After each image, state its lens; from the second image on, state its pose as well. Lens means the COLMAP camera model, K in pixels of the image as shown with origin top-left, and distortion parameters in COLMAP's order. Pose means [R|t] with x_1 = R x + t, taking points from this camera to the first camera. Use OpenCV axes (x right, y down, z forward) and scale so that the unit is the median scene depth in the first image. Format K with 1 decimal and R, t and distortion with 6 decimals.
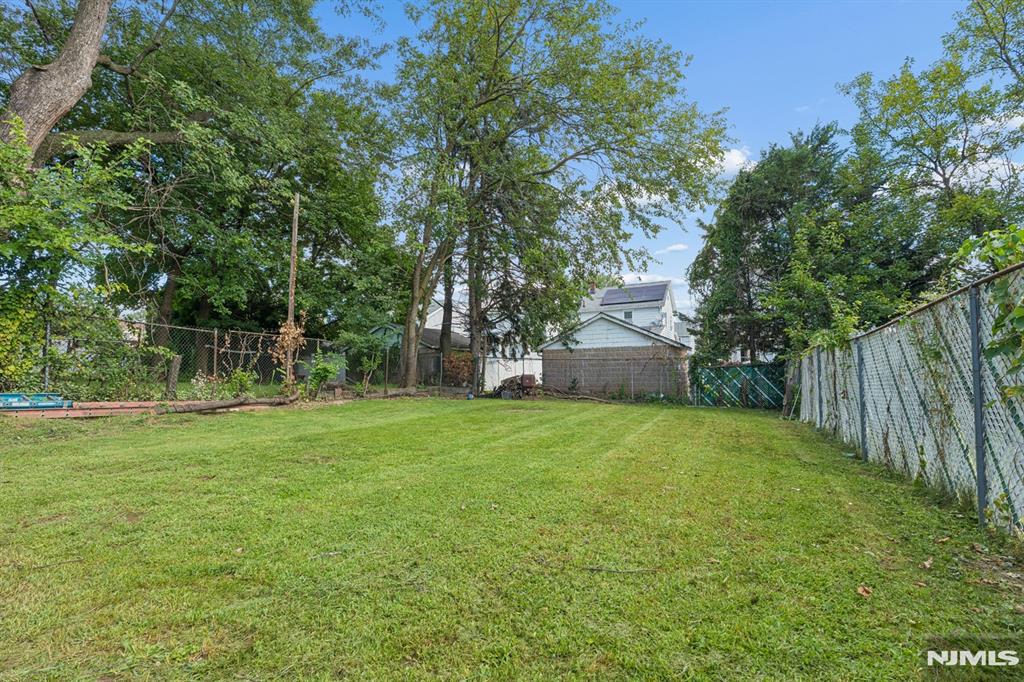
lens RADIAL K [[465.1, 0, 512.8], [0, 465.1, 350.9], [0, 0, 1]] dist [0.000590, 0.000168]
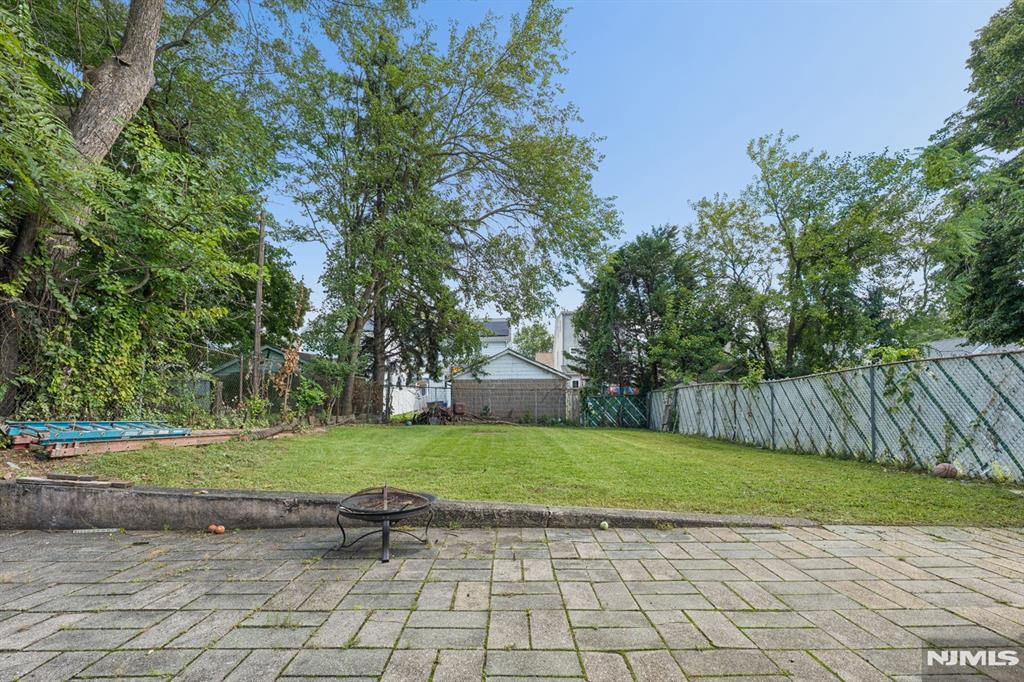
lens RADIAL K [[480.3, 0, 515.1], [0, 480.3, 393.5], [0, 0, 1]] dist [-0.002149, -0.000077]
pose [[0.893130, 0.010864, 0.449668, -0.378903], [-0.025428, 0.999329, 0.026362, -0.003776], [-0.449080, -0.034979, 0.892807, -0.086981]]
